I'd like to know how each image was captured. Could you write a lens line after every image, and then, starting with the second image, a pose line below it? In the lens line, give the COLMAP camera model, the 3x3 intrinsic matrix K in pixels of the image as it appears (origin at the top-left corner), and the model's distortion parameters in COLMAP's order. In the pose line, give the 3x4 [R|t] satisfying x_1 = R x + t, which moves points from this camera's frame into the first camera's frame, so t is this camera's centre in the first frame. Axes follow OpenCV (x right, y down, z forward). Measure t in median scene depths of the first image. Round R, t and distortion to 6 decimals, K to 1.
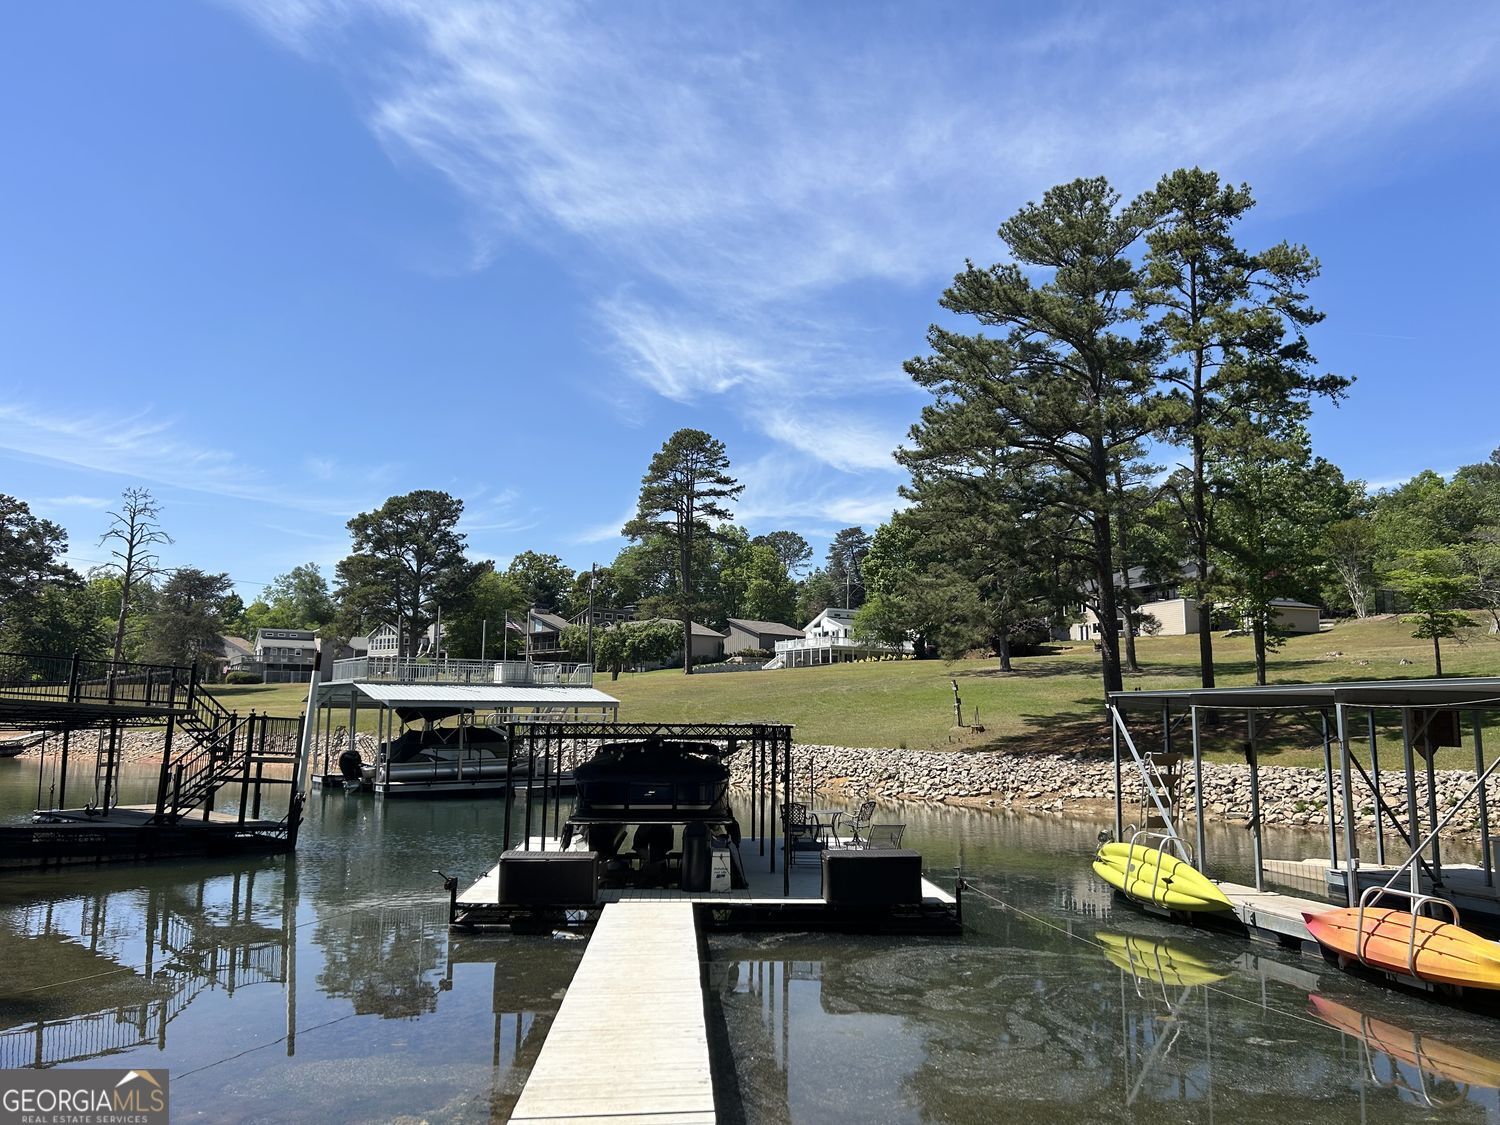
lens RADIAL K [[1125.0, 0, 750.0], [0, 1125.0, 562.5], [0, 0, 1]] dist [0.010618, 0.002349]
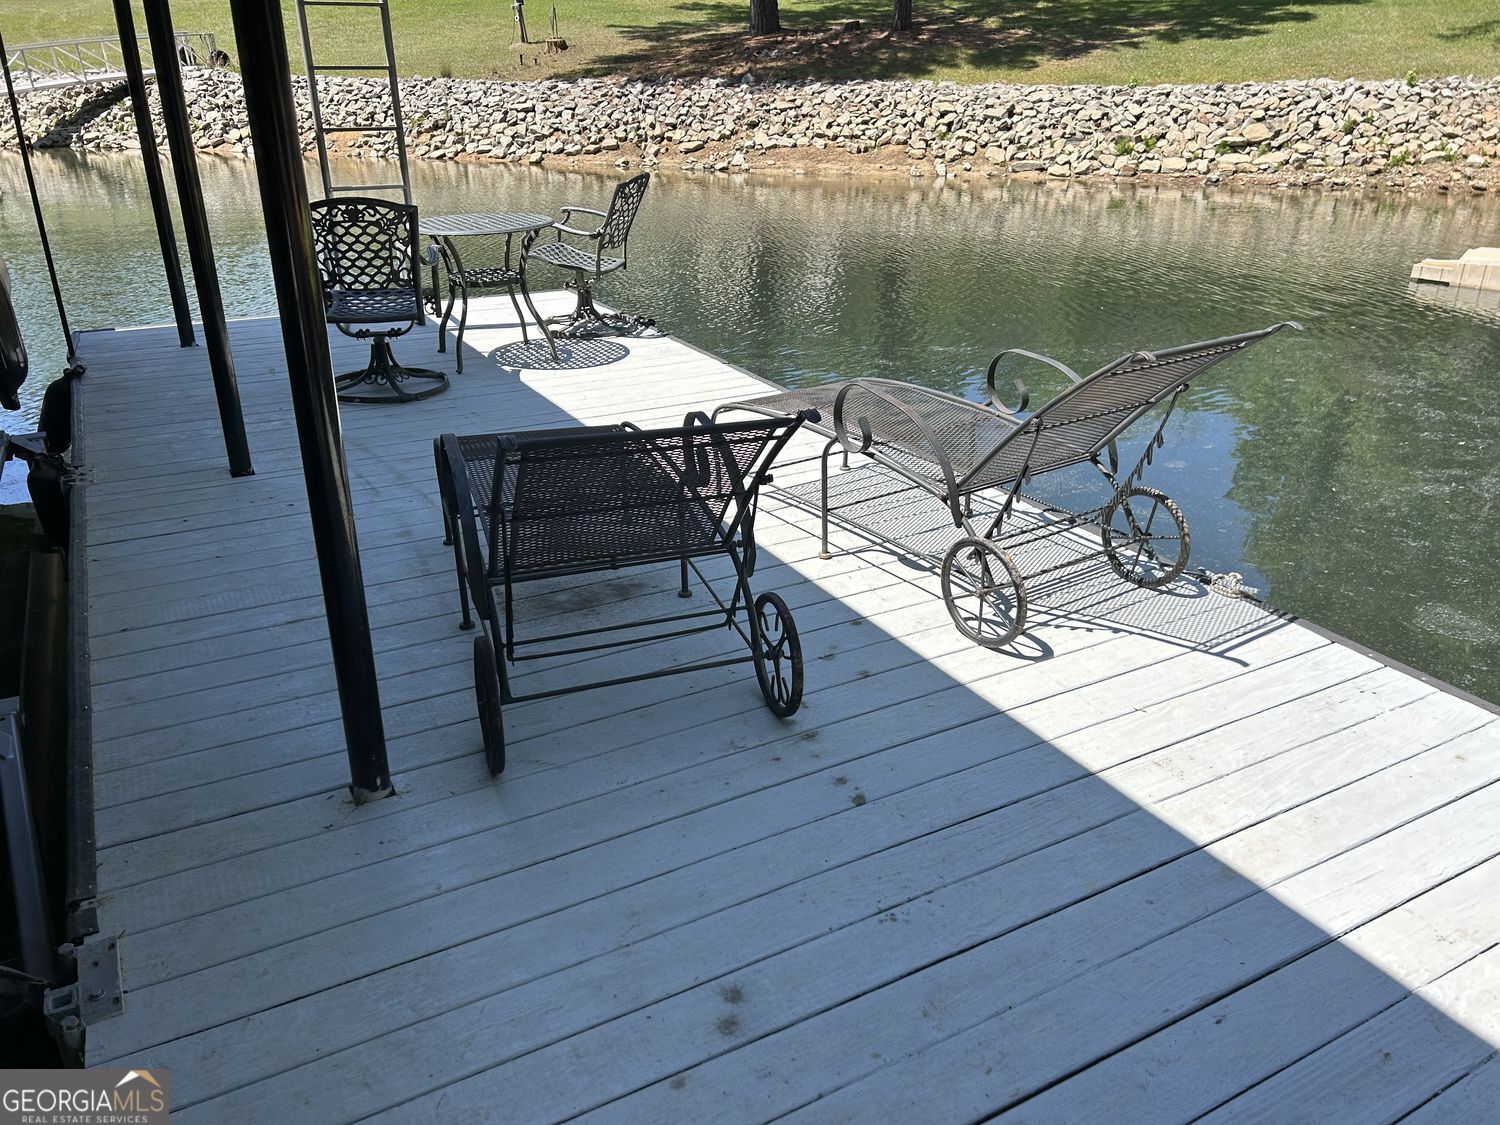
lens RADIAL K [[1125.0, 0, 750.0], [0, 1125.0, 562.5], [0, 0, 1]] dist [0.010618, 0.002349]
pose [[0.907359, -0.178548, 0.380553, 0.006900], [-0.046185, 0.857483, 0.512435, 0.084656], [-0.417812, -0.482538, 0.769798, 0.405605]]
